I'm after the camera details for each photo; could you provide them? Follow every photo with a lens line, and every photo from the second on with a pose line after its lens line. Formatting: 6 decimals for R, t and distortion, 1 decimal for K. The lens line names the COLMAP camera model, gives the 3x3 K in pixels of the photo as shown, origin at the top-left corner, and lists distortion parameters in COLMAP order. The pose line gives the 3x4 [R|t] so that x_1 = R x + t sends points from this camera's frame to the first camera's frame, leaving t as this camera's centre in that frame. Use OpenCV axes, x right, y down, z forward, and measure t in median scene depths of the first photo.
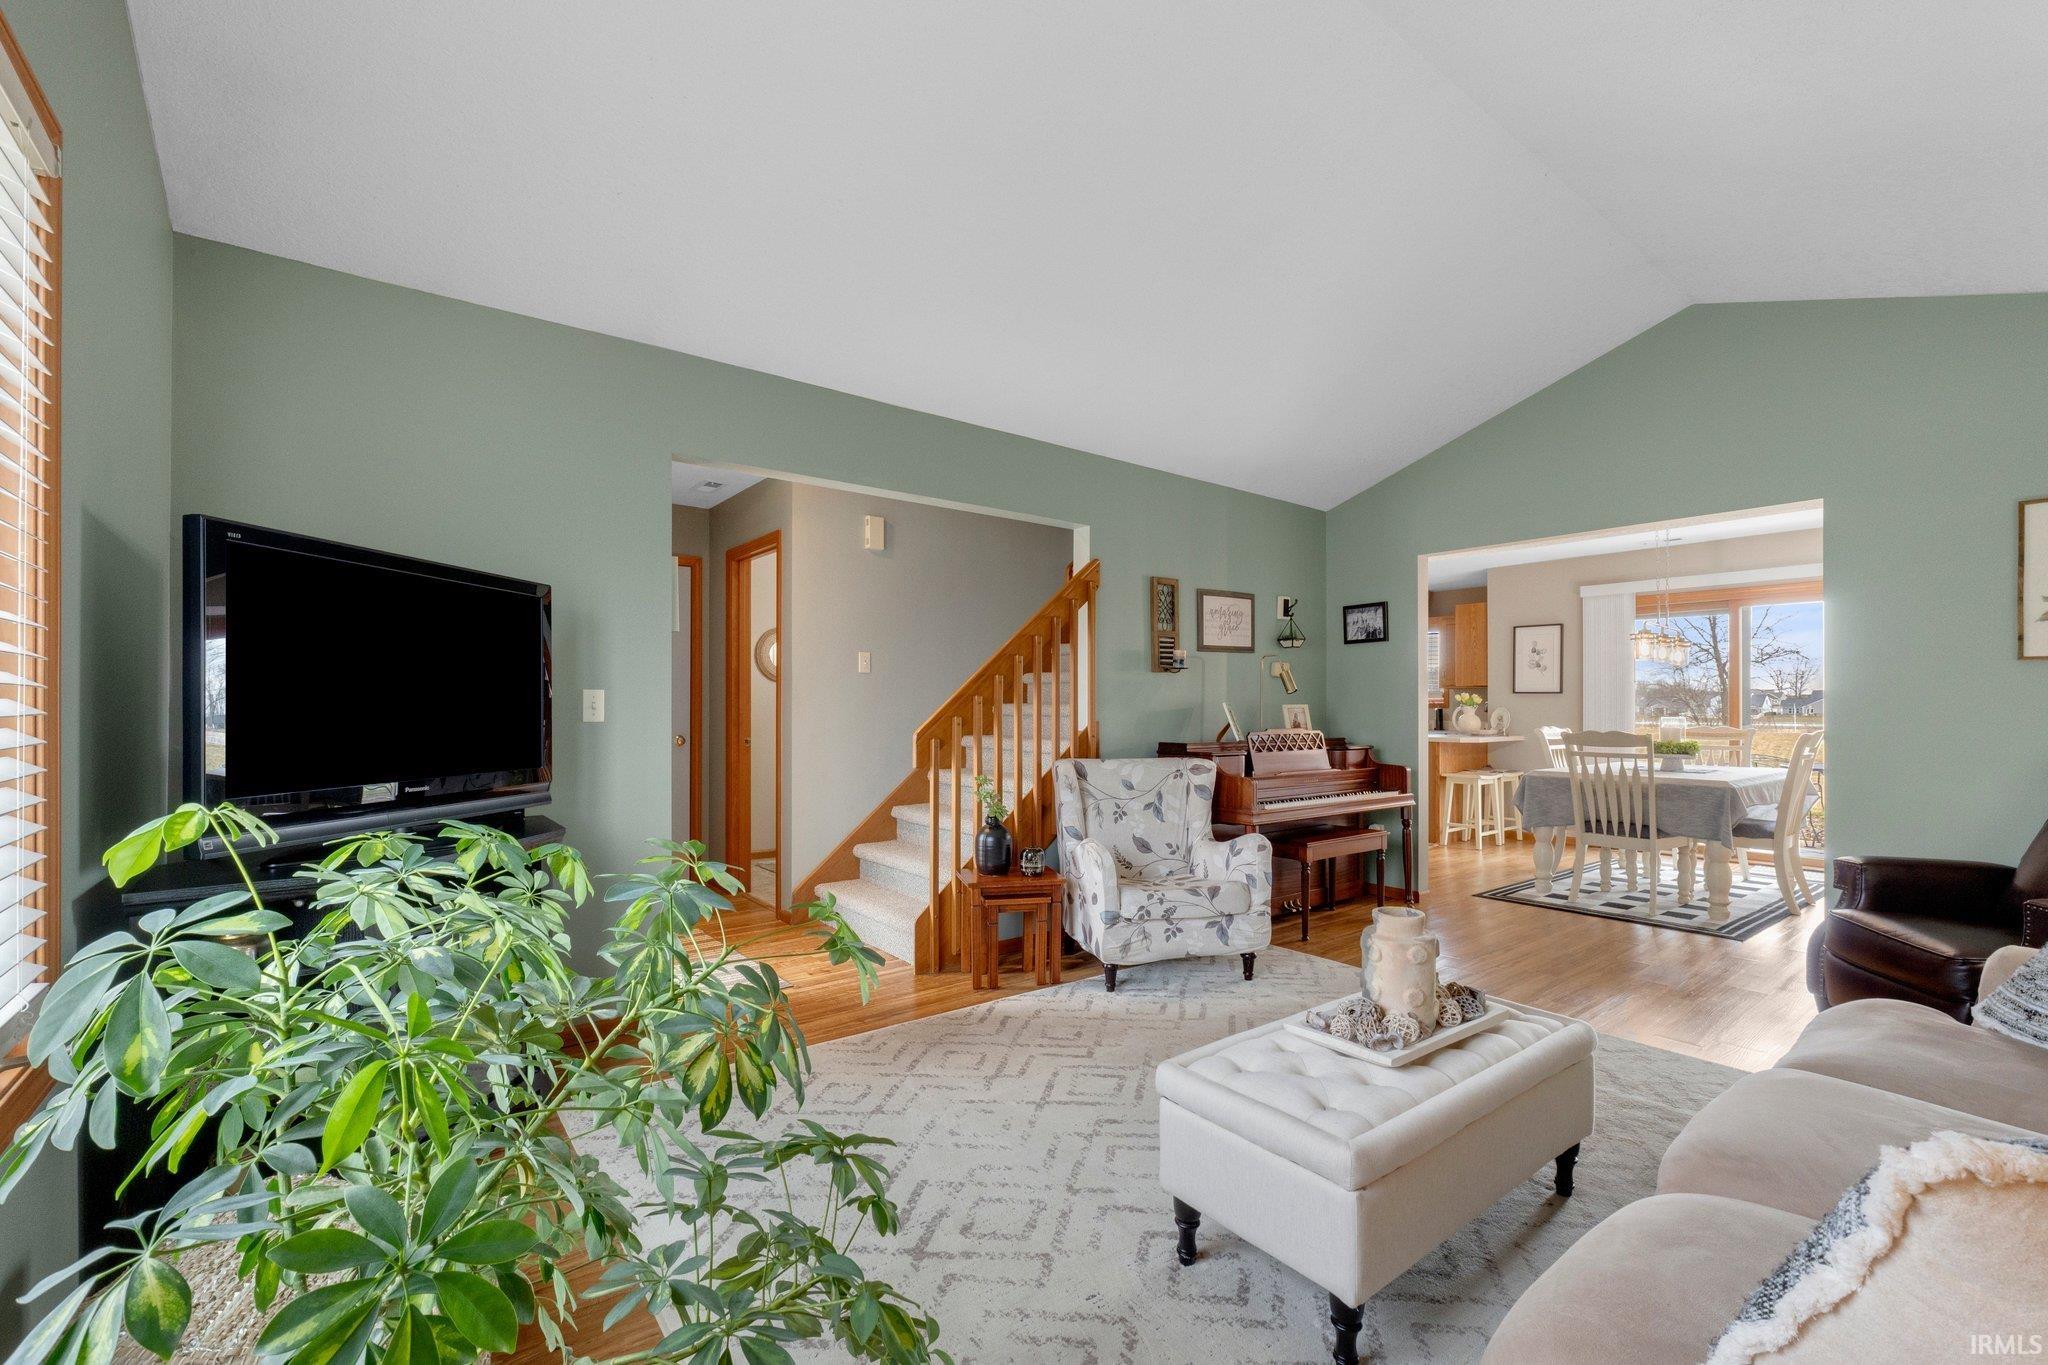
lens RADIAL K [[873.8, 0, 1015.5], [0, 873.8, 691.8], [0, 0, 1]] dist [-0.002637, -0.000780]
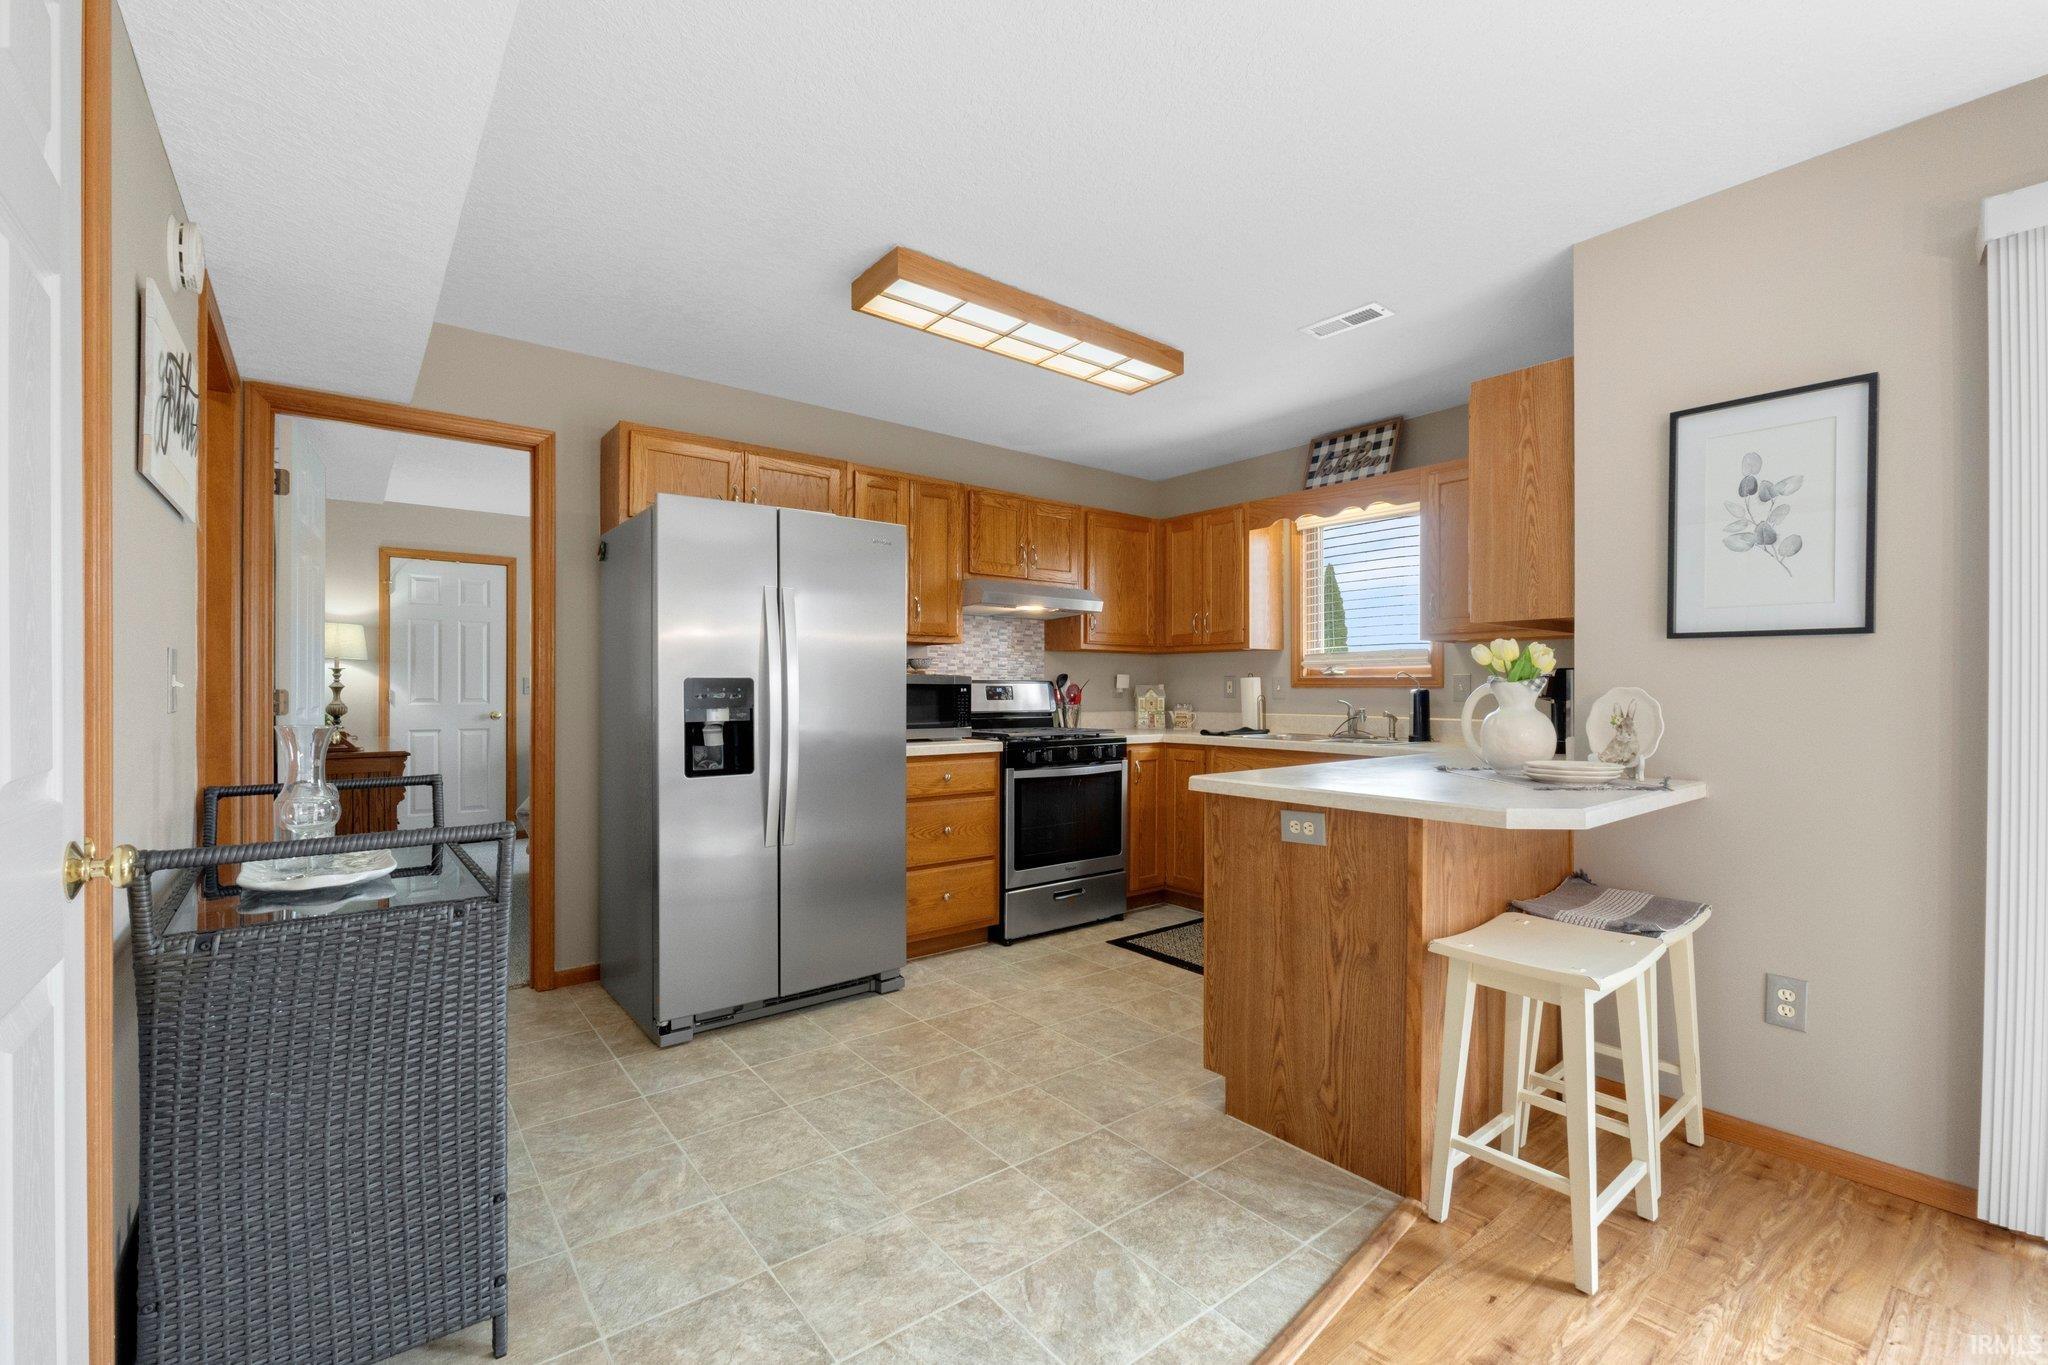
lens RADIAL K [[873.8, 0, 1013.7], [0, 873.8, 691.7], [0, 0, 1]] dist [-0.002637, -0.000780]
pose [[0.999886, 0.000408, 0.015124, 0.364690], [-0.000704, 0.999809, 0.019552, 0.015009], [-0.015114, -0.019560, 0.999694, 0.751648]]
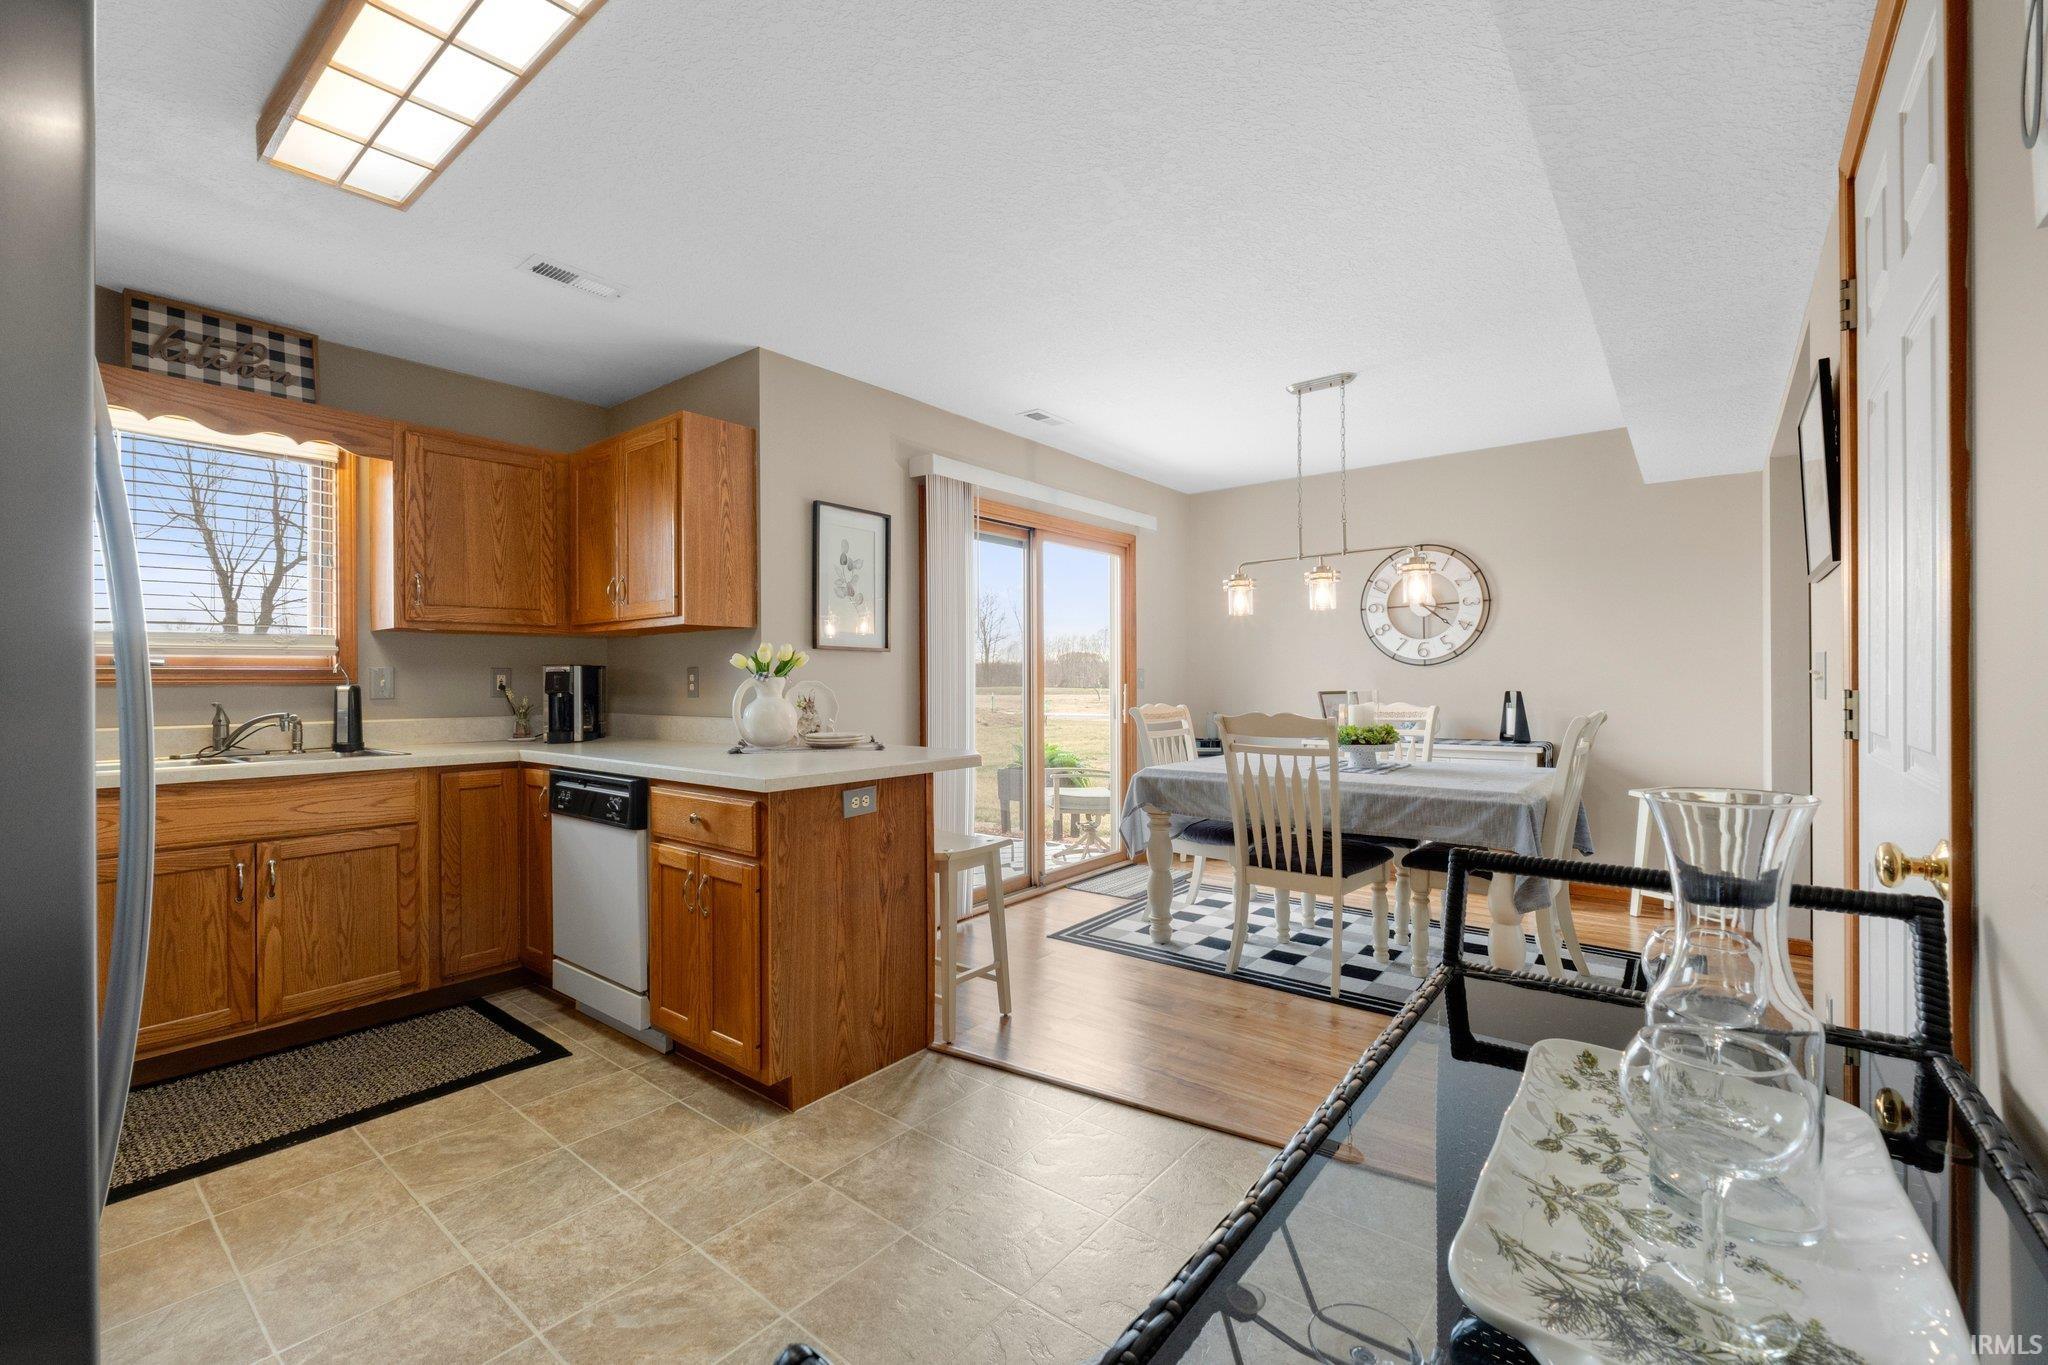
lens RADIAL K [[873.8, 0, 1027.9], [0, 873.8, 675.0], [0, 0, 1]] dist [-0.002637, -0.000780]
pose [[-0.254849, 0.006567, 0.966959, 0.112093], [-0.009058, 0.999917, -0.009178, 0.019624], [-0.966938, -0.011098, -0.254768, 1.075910]]
